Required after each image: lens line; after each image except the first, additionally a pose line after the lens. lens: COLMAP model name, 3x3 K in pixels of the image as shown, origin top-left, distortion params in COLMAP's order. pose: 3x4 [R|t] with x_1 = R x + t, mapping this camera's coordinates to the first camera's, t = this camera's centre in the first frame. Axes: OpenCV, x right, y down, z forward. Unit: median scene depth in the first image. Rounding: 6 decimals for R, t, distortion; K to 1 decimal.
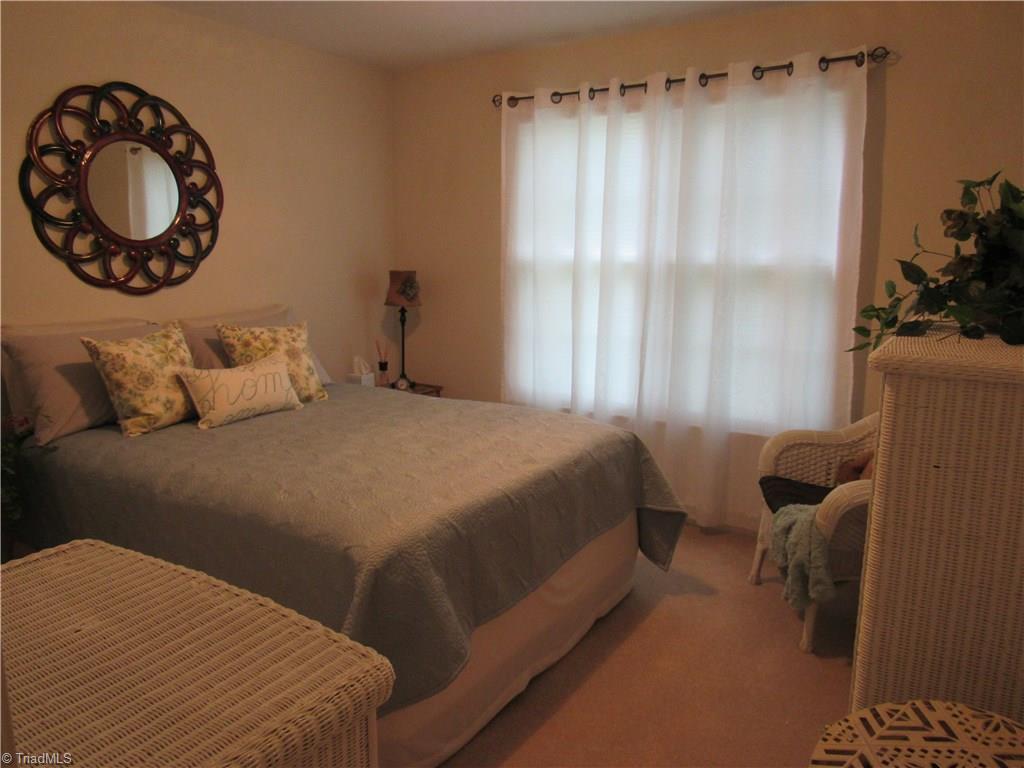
lens RADIAL K [[736.8, 0, 512.9], [0, 736.8, 383.5], [0, 0, 1]] dist [-0.024129, 0.002739]
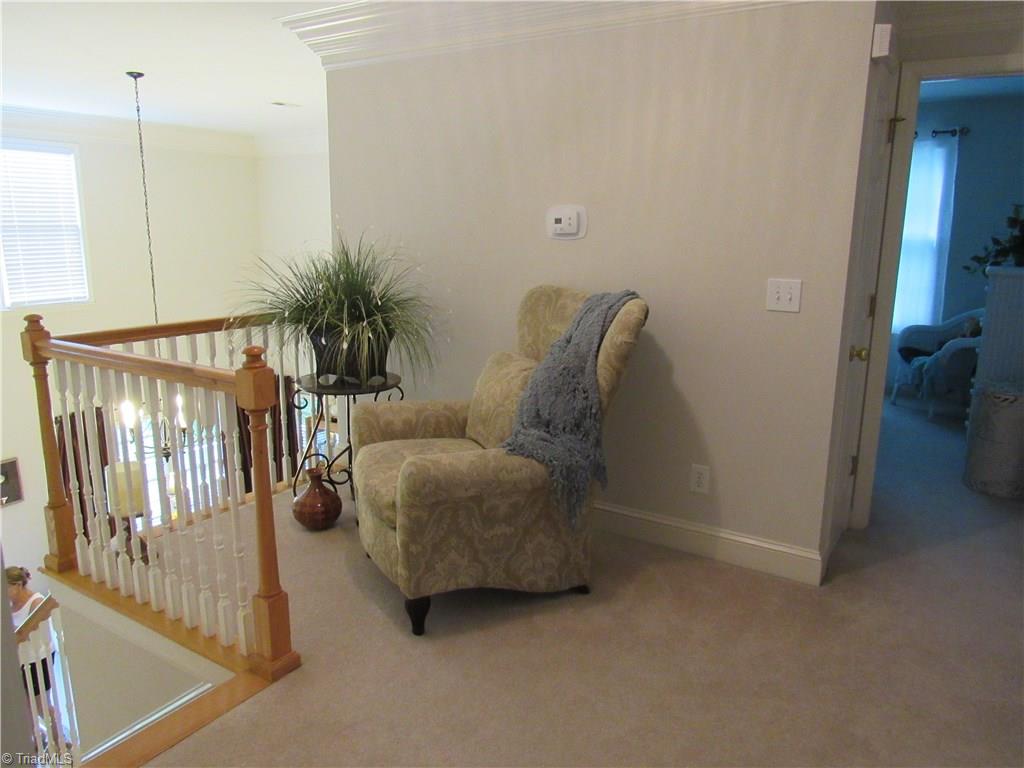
lens RADIAL K [[736.8, 0, 514.8], [0, 736.8, 380.2], [0, 0, 1]] dist [-0.024129, 0.002739]
pose [[0.999858, 0.011931, 0.011863, -1.075061], [-0.012270, 0.999508, 0.028871, 0.258545], [-0.011513, -0.029012, 0.999513, -1.429969]]
